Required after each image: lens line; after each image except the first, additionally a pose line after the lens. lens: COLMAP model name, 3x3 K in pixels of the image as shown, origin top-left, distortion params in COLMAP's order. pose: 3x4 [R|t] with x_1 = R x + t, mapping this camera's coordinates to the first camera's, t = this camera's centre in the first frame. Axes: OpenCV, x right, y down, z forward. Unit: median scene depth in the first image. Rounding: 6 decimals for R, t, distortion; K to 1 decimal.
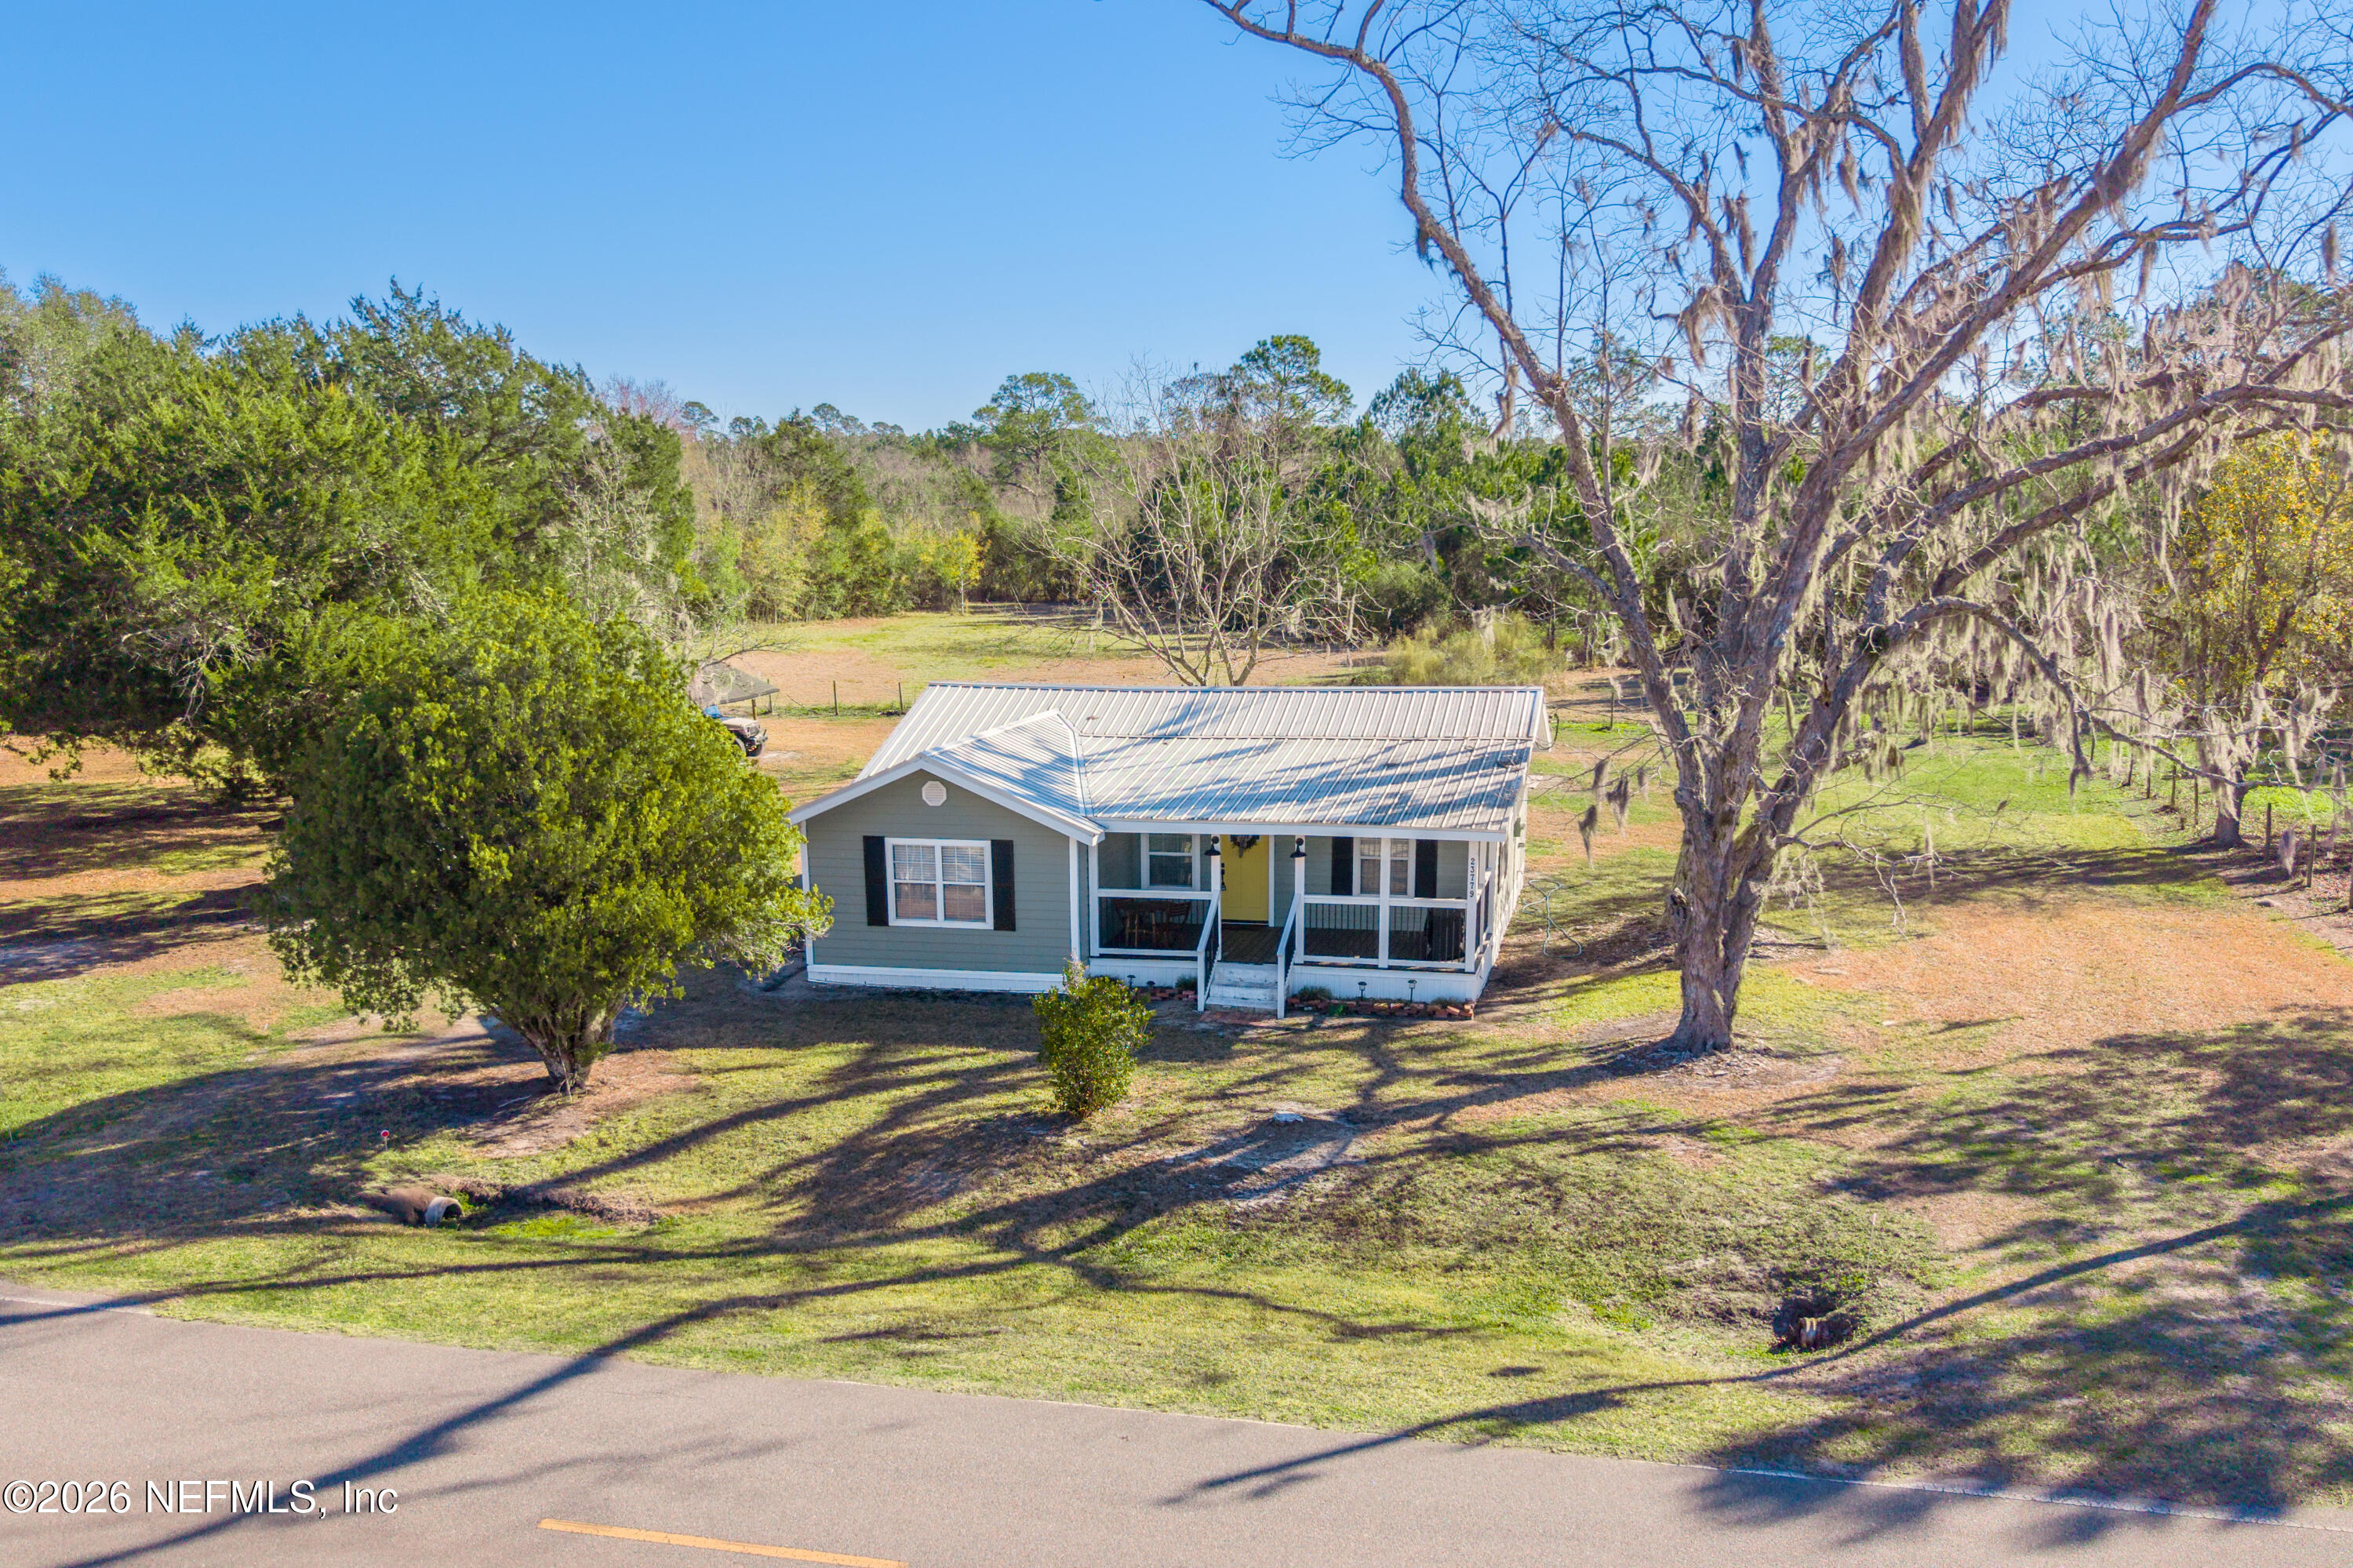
lens RADIAL K [[1969.6, 0, 1176.2], [0, 1969.6, 1049.0], [0, 0, 1]] dist [0.016224, -0.013705]
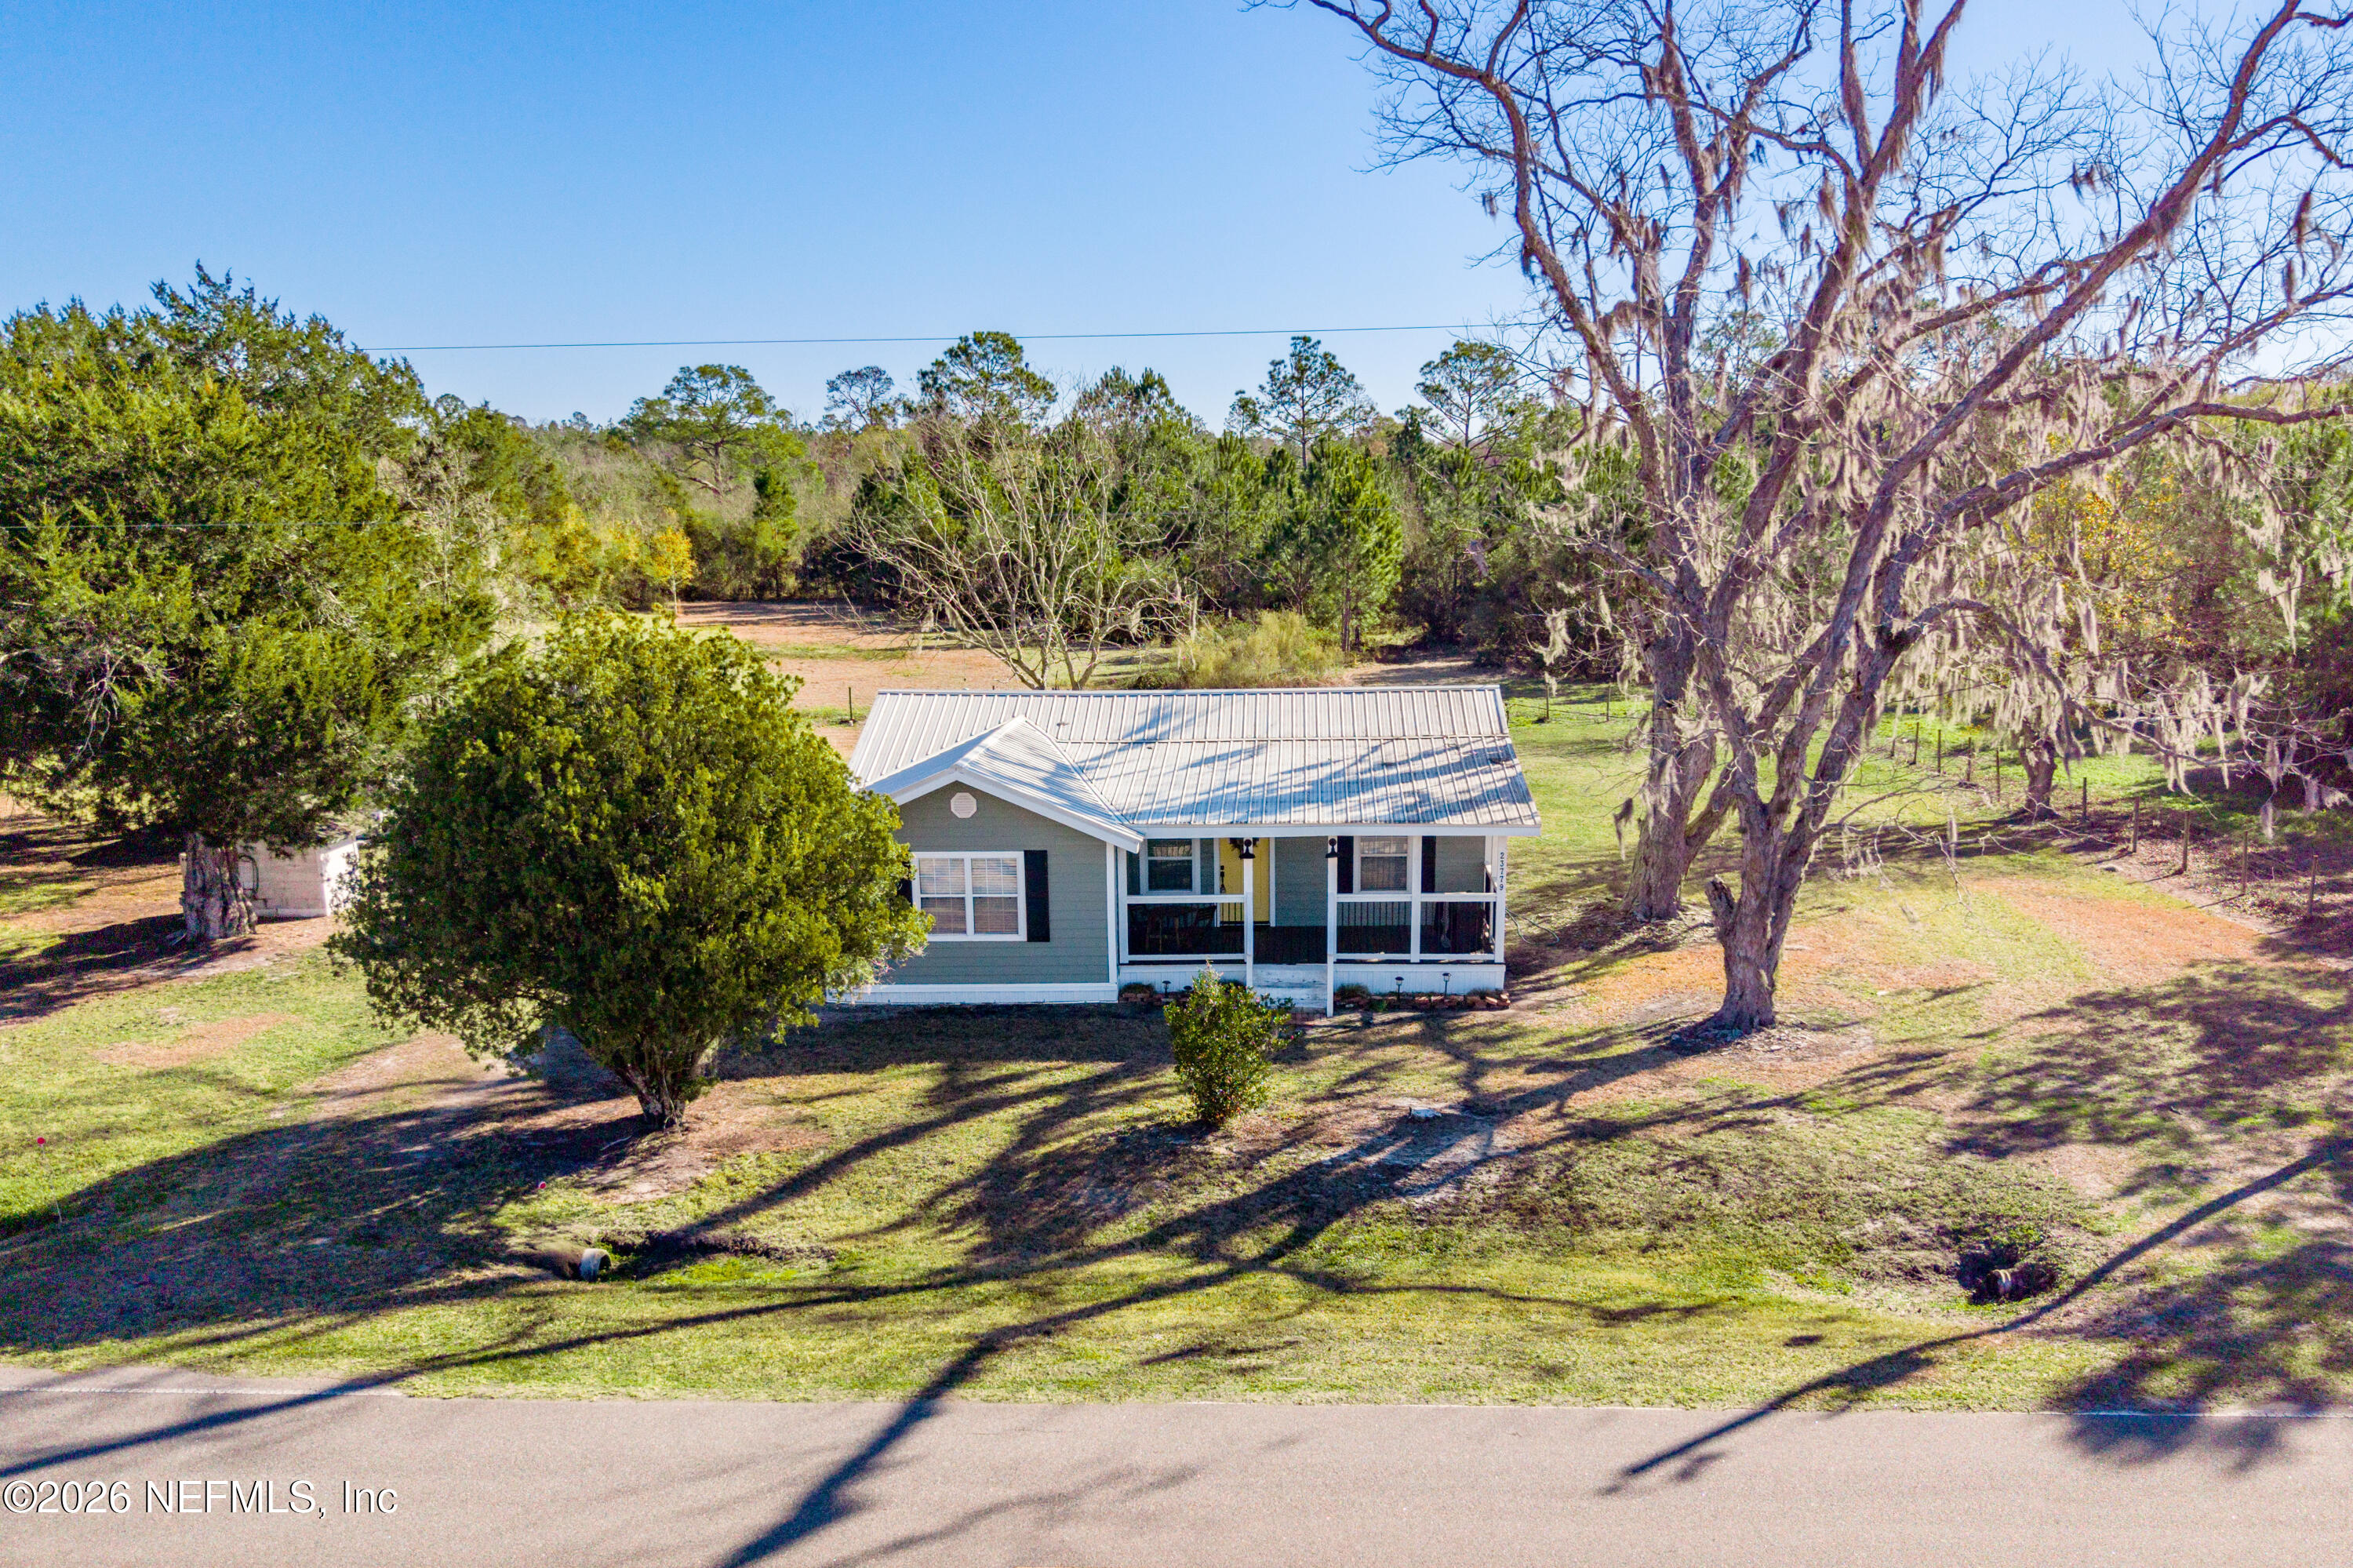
lens RADIAL K [[1969.6, 0, 1176.2], [0, 1969.6, 1049.0], [0, 0, 1]] dist [0.016224, -0.013705]
pose [[0.981769, -0.051955, 0.182837, -0.247521], [0.051470, 0.998647, 0.007398, -0.012222], [-0.182975, 0.002147, 0.983115, 0.018237]]
